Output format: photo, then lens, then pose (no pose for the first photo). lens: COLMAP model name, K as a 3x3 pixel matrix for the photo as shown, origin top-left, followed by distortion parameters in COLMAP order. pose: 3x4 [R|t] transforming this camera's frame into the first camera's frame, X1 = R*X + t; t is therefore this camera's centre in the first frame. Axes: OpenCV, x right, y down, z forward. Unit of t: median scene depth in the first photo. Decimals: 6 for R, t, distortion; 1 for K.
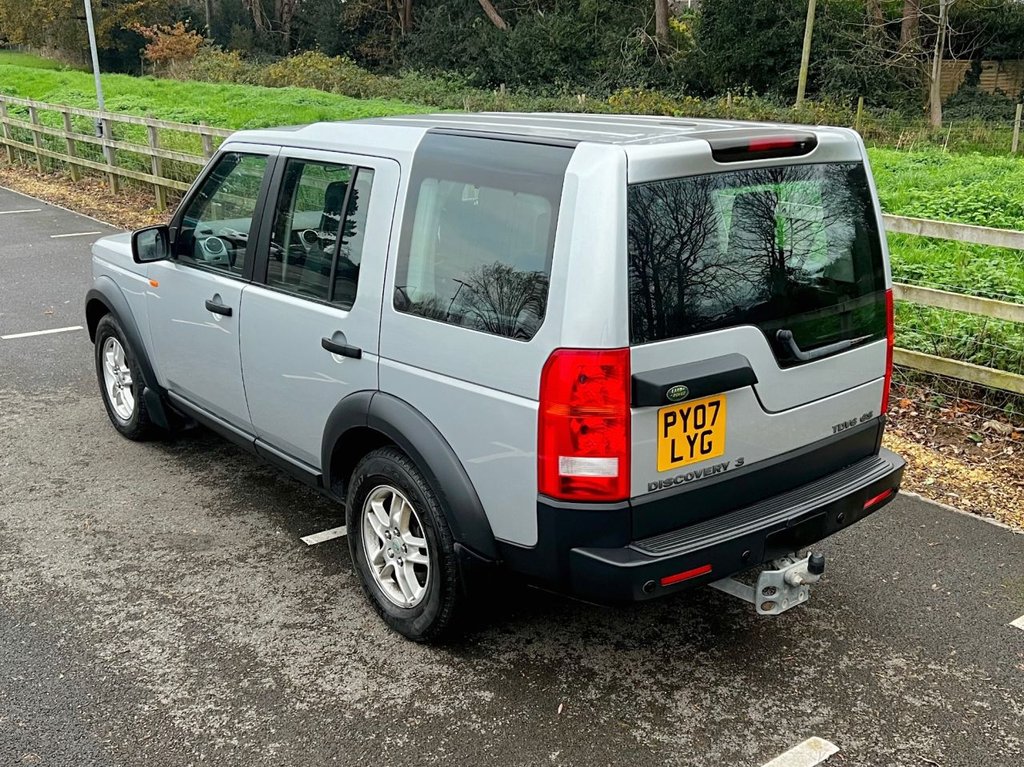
lens RADIAL K [[1071.2, 0, 535.2], [0, 1071.2, 409.1], [0, 0, 1]] dist [0.086180, -0.136497]
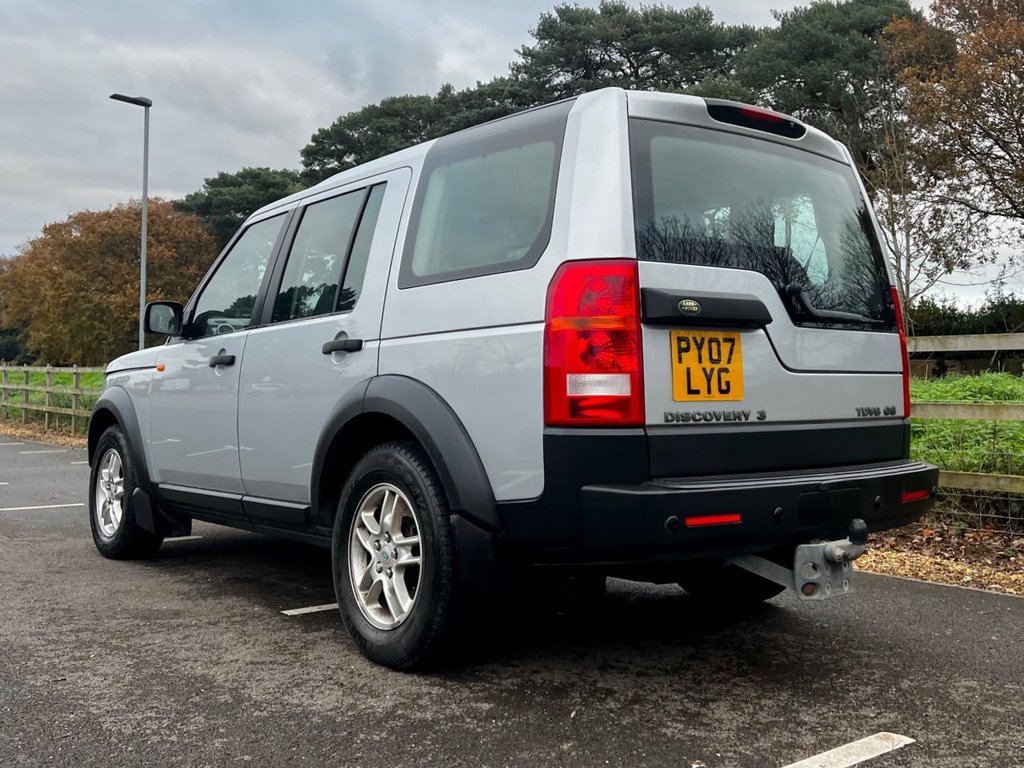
lens RADIAL K [[1014.2, 0, 553.4], [0, 1014.2, 280.2], [0, 0, 1]] dist [0.068966, -0.104326]
pose [[0.999920, -0.006816, 0.010624, 0.001866], [0.010528, 0.914685, -0.404031, 0.280590], [-0.006964, 0.404110, 0.914684, 0.141359]]
